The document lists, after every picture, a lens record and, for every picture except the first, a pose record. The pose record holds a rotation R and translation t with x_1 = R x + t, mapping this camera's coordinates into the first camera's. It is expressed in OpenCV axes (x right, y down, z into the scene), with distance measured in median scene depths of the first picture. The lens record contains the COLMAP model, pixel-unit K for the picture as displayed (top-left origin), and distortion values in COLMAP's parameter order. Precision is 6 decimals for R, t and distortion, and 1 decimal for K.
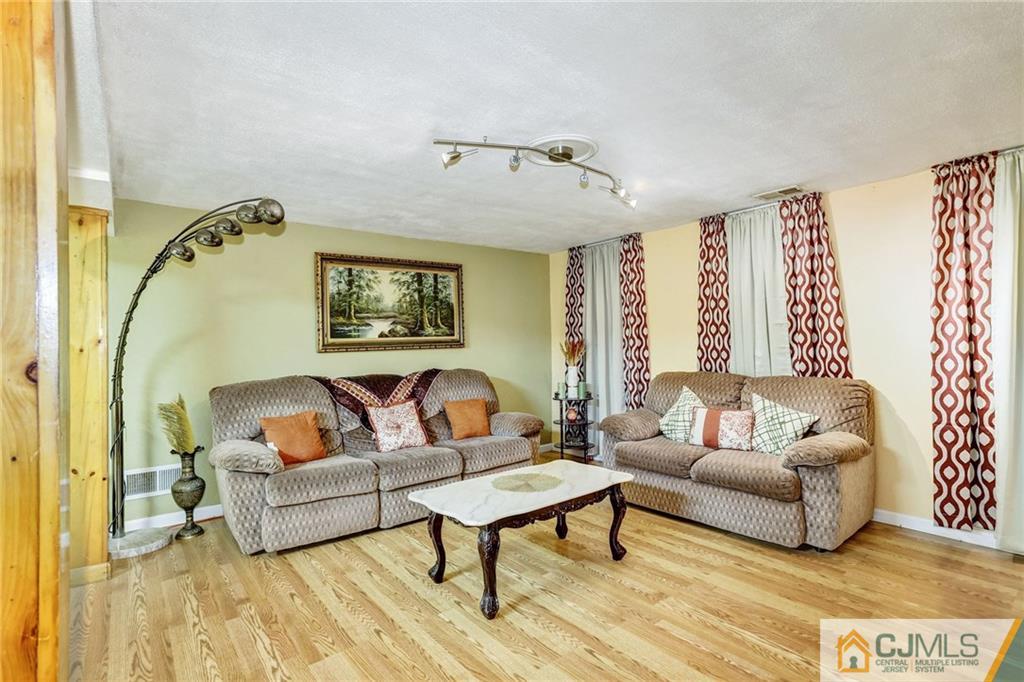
lens RADIAL K [[470.9, 0, 512.0], [0, 470.9, 341.0], [0, 0, 1]] dist [0.000433, 0.000086]
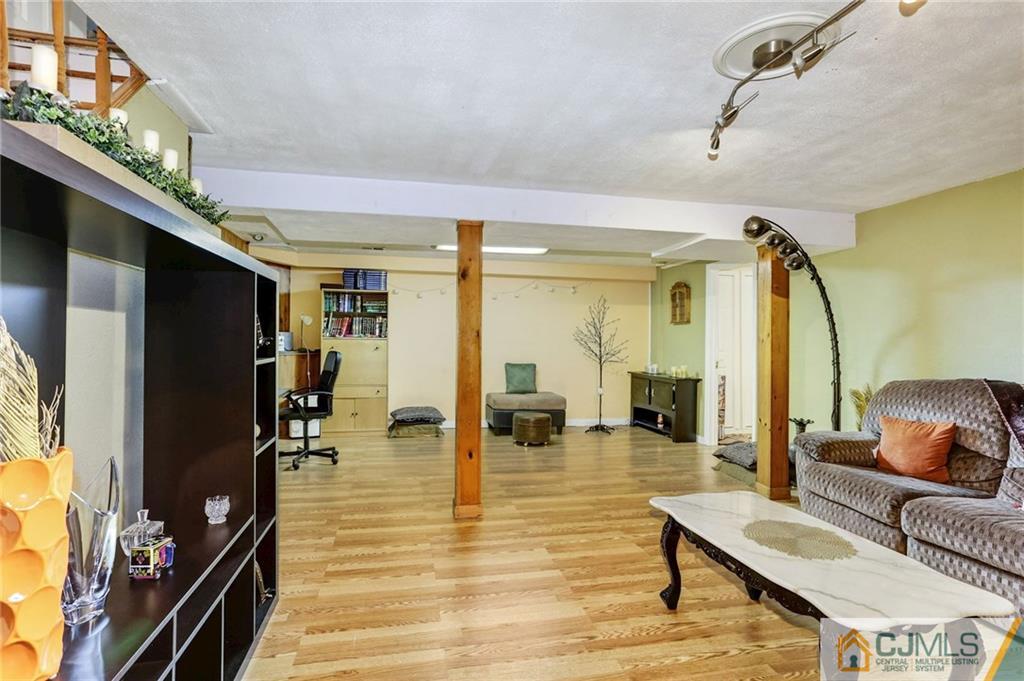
lens RADIAL K [[527.4, 0, 512.0], [0, 527.4, 340.5], [0, 0, 1]] dist [-0.000931, 0.000918]
pose [[-0.419640, 0.016104, -0.907548, 0.908665], [0.003331, 0.999863, 0.016202, -0.007321], [0.907684, 0.003776, -0.419636, 0.943715]]
